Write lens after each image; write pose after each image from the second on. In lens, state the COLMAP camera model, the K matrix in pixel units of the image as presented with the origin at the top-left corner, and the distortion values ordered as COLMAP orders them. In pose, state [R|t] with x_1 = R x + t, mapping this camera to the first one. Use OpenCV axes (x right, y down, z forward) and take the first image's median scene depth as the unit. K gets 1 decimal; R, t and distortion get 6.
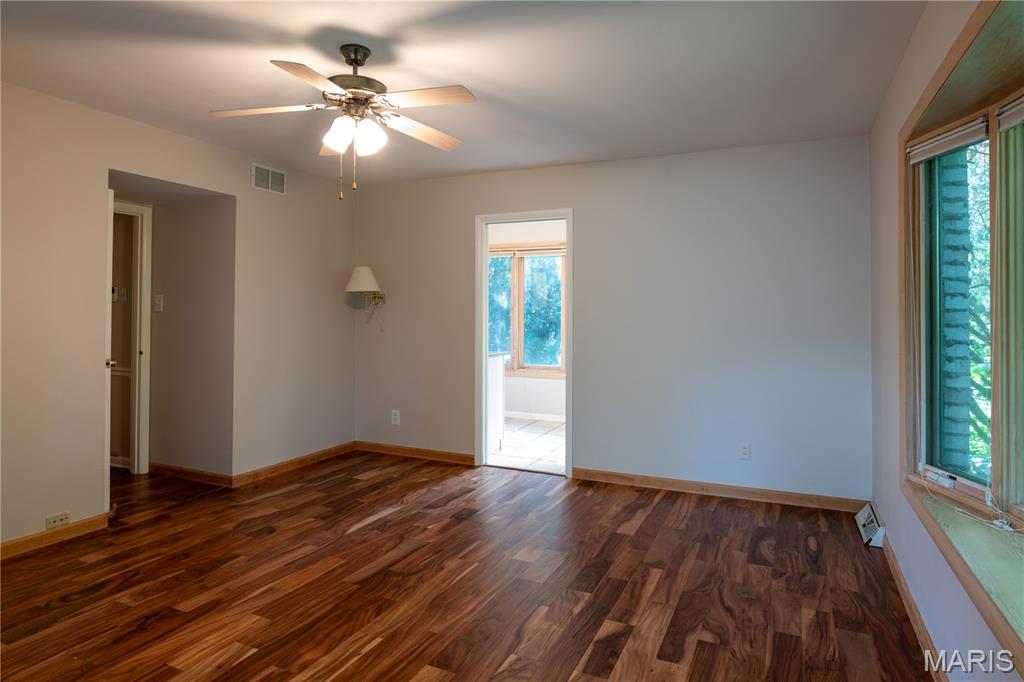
lens RADIAL K [[597.6, 0, 517.7], [0, 597.6, 312.3], [0, 0, 1]] dist [-0.025895, 0.012488]
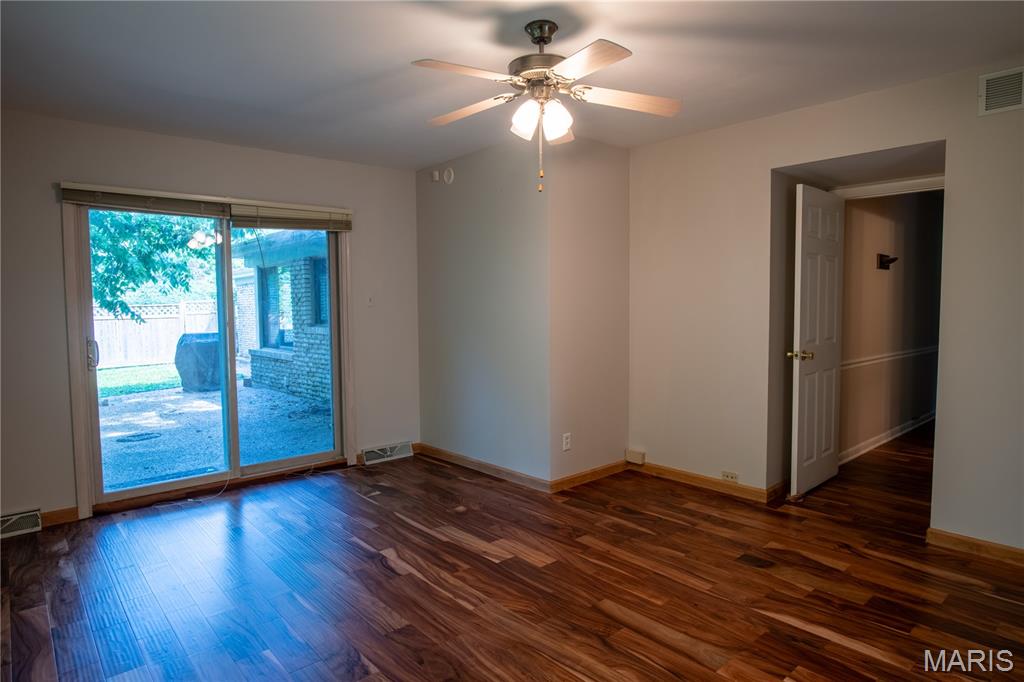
lens RADIAL K [[597.6, 0, 512.4], [0, 597.6, 340.1], [0, 0, 1]] dist [-0.025895, 0.012488]
pose [[-0.403519, 0.056432, -0.913229, 0.569402], [0.006058, 0.998239, 0.059008, -0.003770], [0.914951, 0.018279, -0.403150, 1.208897]]
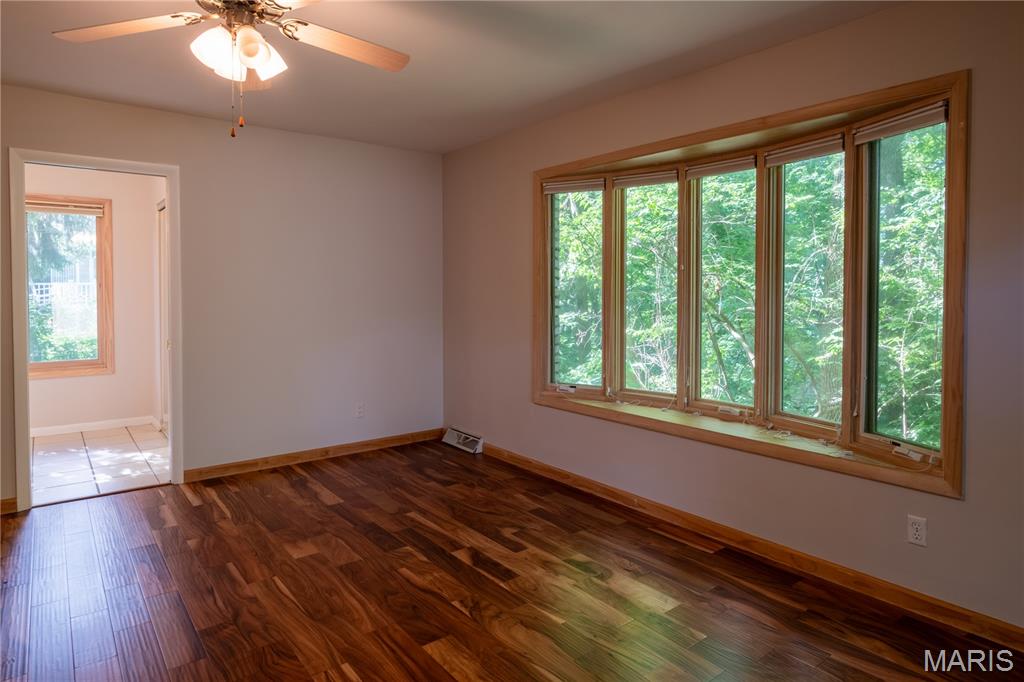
lens RADIAL K [[597.6, 0, 512.7], [0, 597.6, 336.4], [0, 0, 1]] dist [-0.025895, 0.012488]
pose [[0.458194, -0.075831, 0.885611, -0.691797], [0.000431, 0.996373, 0.085092, -0.006475], [-0.888852, -0.038607, 0.456565, 0.320155]]
